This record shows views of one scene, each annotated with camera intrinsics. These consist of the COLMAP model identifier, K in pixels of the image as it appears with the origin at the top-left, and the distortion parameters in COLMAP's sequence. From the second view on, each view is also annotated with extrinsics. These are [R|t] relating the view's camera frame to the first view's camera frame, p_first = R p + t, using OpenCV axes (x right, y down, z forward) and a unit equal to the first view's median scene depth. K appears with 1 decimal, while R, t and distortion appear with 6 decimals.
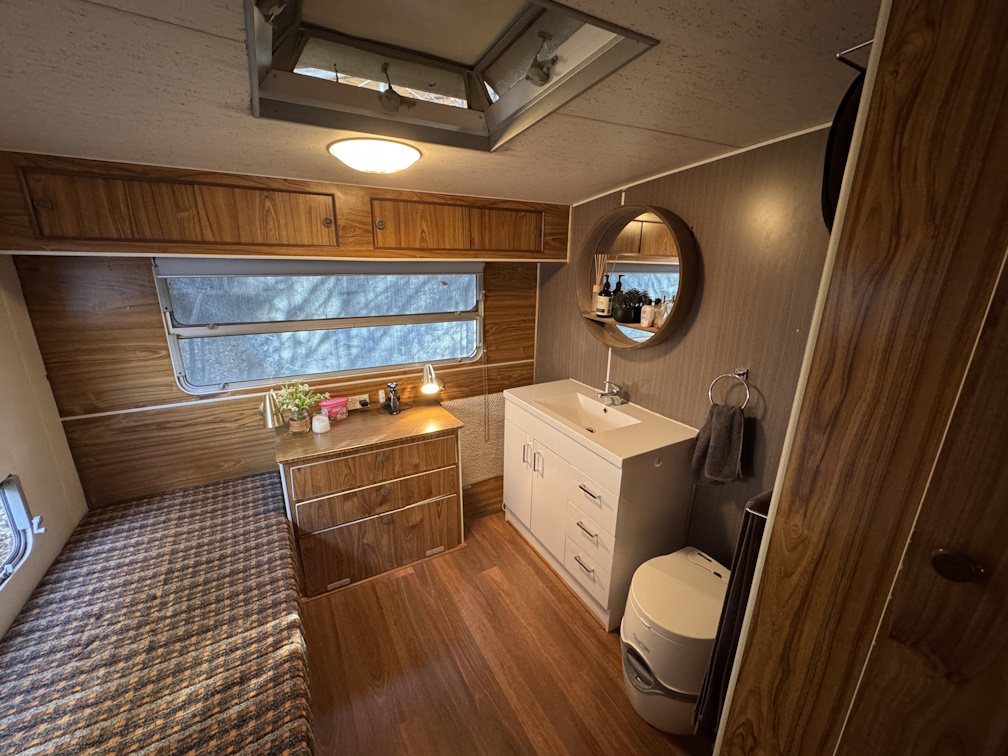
lens RADIAL K [[403.8, 0, 504.0], [0, 403.8, 378.0], [0, 0, 1]] dist [-0.001463, -0.000368]
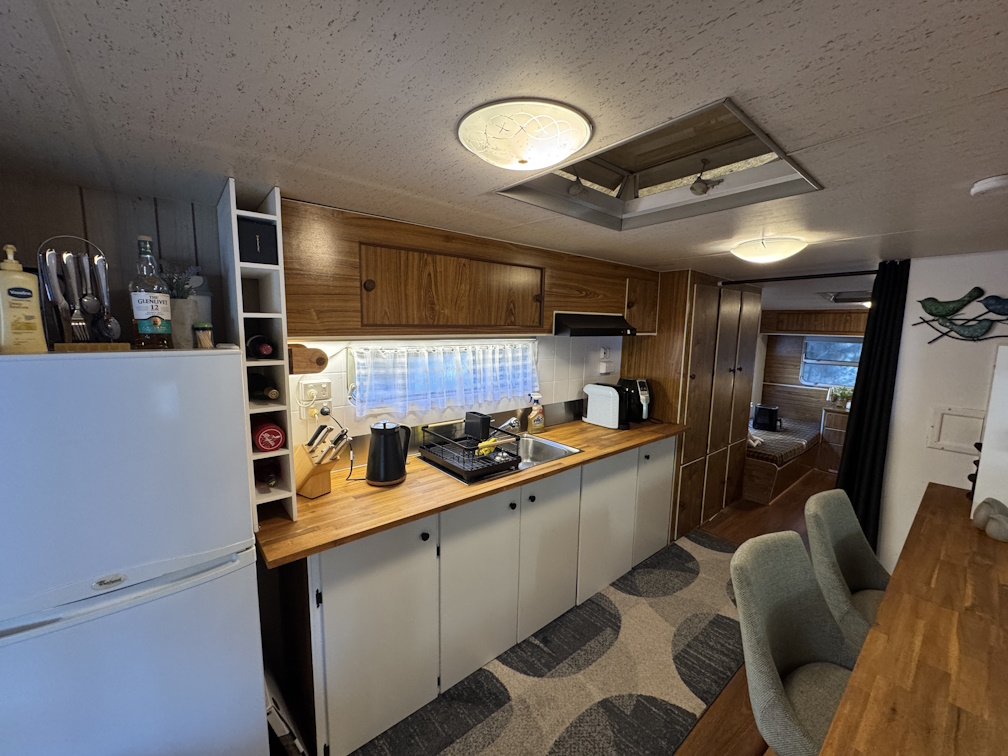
lens RADIAL K [[403.8, 0, 504.0], [0, 403.8, 378.0], [0, 0, 1]] dist [-0.001463, -0.000368]
pose [[0.179047, 0.116916, -0.976869, 1.515452], [-0.283608, 0.956898, 0.062544, 0.403422], [0.942077, 0.265850, 0.204488, -1.465753]]
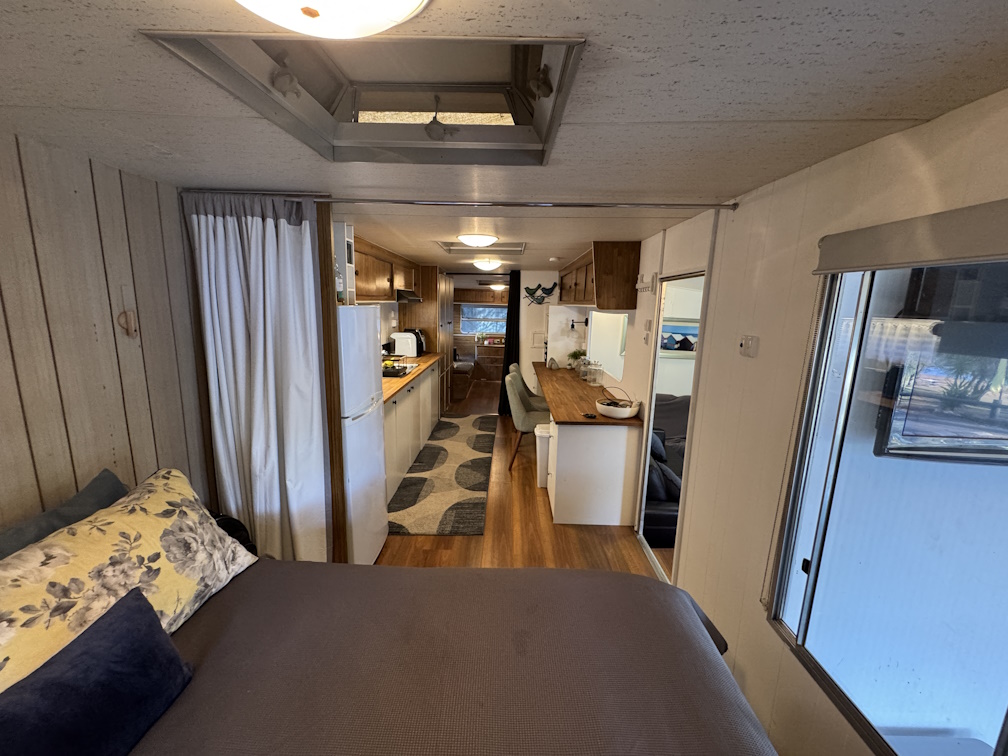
lens RADIAL K [[397.0, 0, 503.3], [0, 397.0, 373.0], [0, 0, 1]] dist [0.000040, 0.000081]
pose [[0.859287, 0.096461, -0.502316, 1.894668], [-0.153682, 0.985370, -0.073674, 0.733452], [0.487861, 0.140504, 0.861540, -2.531551]]
